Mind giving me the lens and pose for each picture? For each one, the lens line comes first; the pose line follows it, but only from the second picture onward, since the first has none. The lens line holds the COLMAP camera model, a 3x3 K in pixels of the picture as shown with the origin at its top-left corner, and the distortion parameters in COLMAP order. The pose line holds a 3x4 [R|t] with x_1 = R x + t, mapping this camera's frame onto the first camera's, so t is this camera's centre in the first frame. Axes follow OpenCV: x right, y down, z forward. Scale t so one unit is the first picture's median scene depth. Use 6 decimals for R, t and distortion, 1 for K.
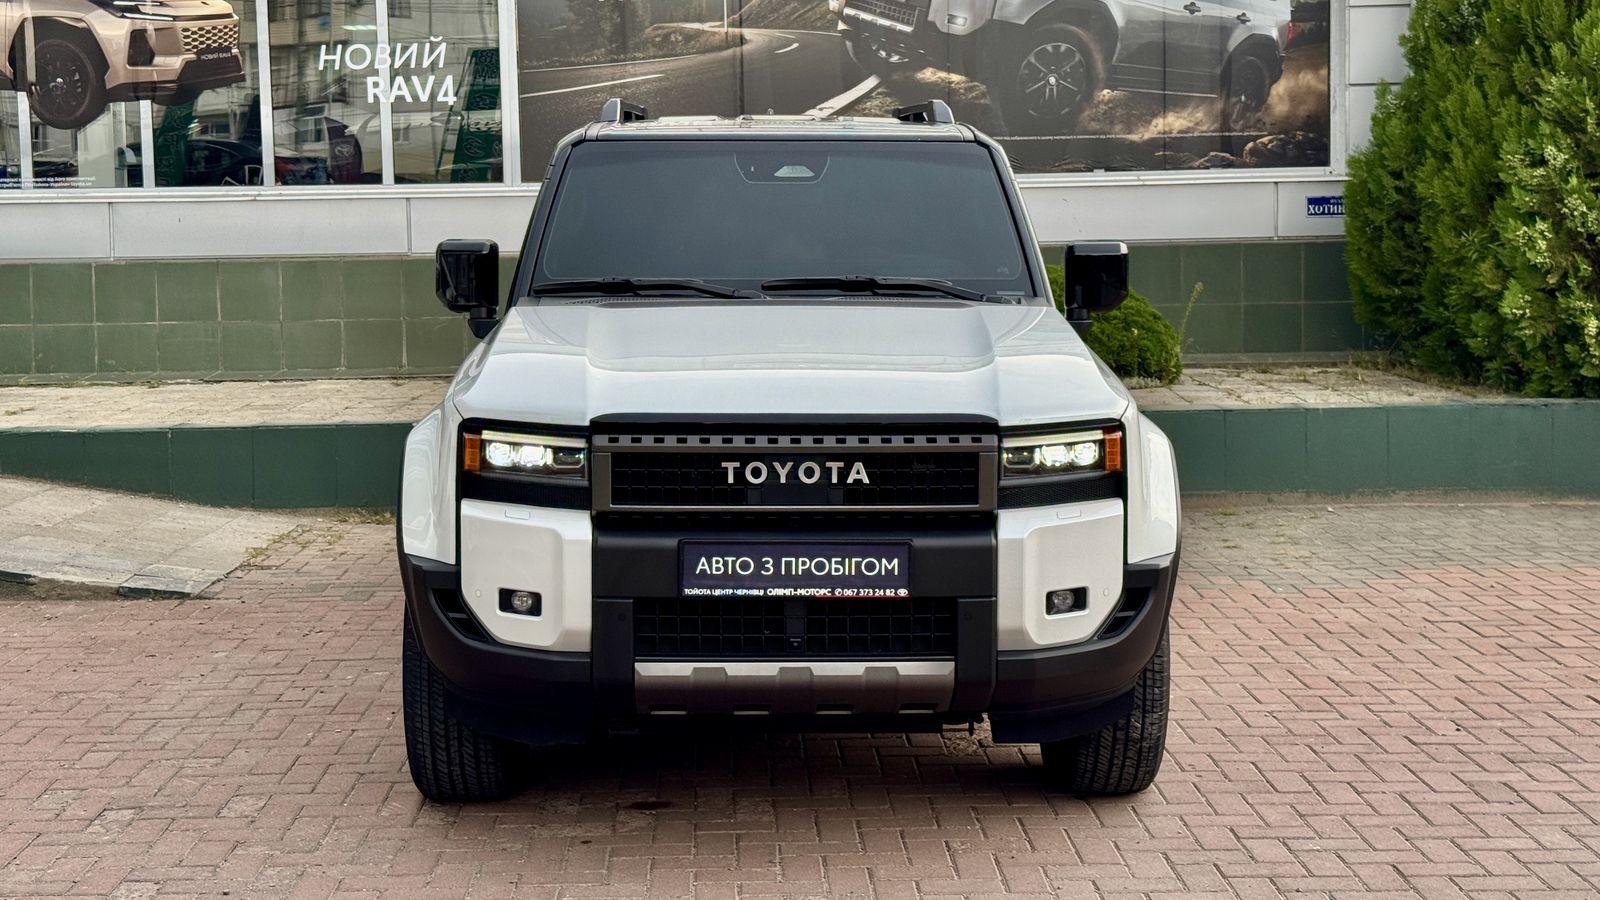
lens RADIAL K [[2294.5, 0, 817.5], [0, 2294.5, 378.4], [0, 0, 1]] dist [0.085262, 0.000000]
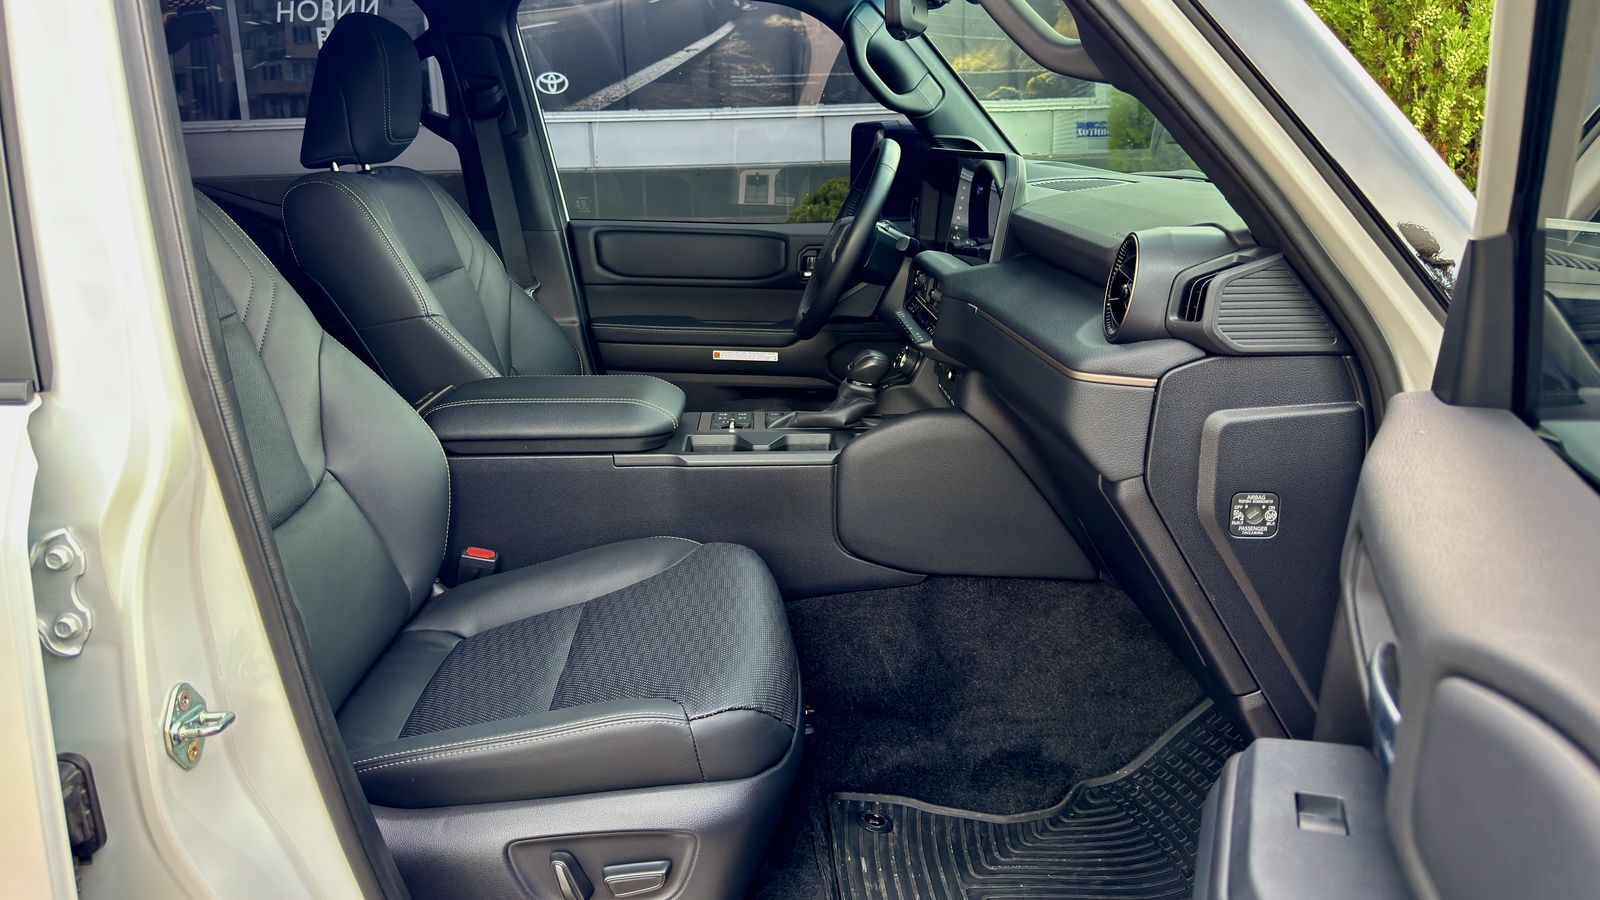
lens RADIAL K [[1132.4, 0, 839.9], [0, 1132.4, 446.2], [0, 0, 1]] dist [-0.035116, -0.006110]
pose [[0.999653, -0.010568, 0.024122, 0.079083], [0.006227, 0.984835, 0.173383, -0.014609], [-0.025588, -0.173172, 0.984559, 0.433154]]
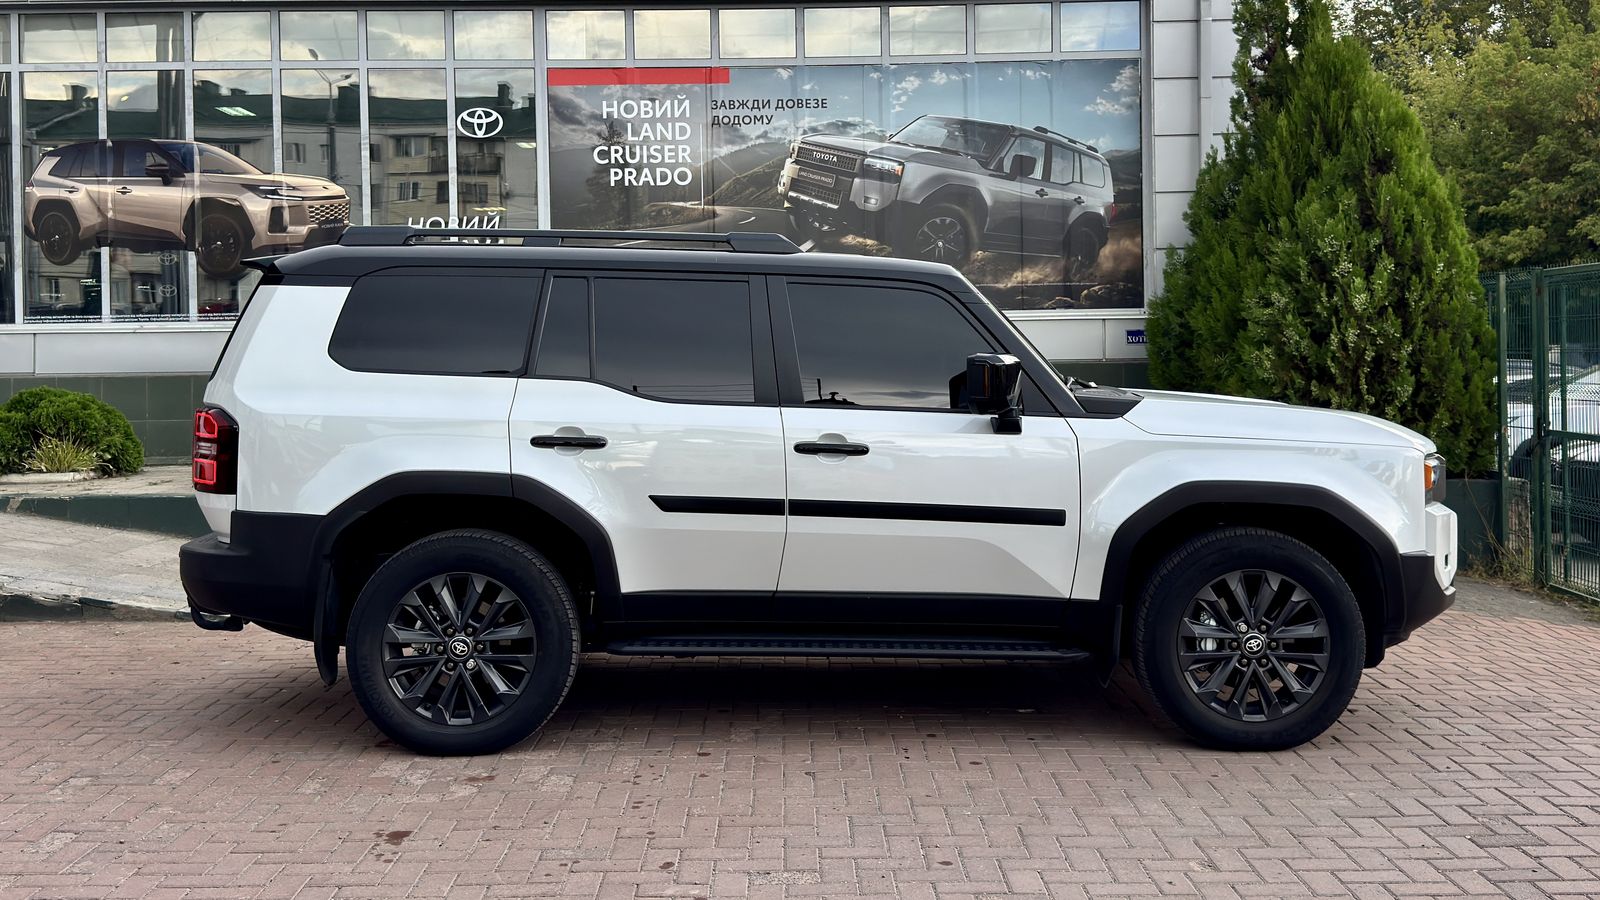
lens RADIAL K [[1670.6, 0, 823.8], [0, 1670.6, 354.1], [0, 0, 1]] dist [0.061913, 0.000000]
pose [[0.999785, 0.004486, -0.020265, 0.062847], [-0.005832, 0.997744, -0.066879, 0.002855], [0.019919, 0.066983, 0.997555, 0.012841]]
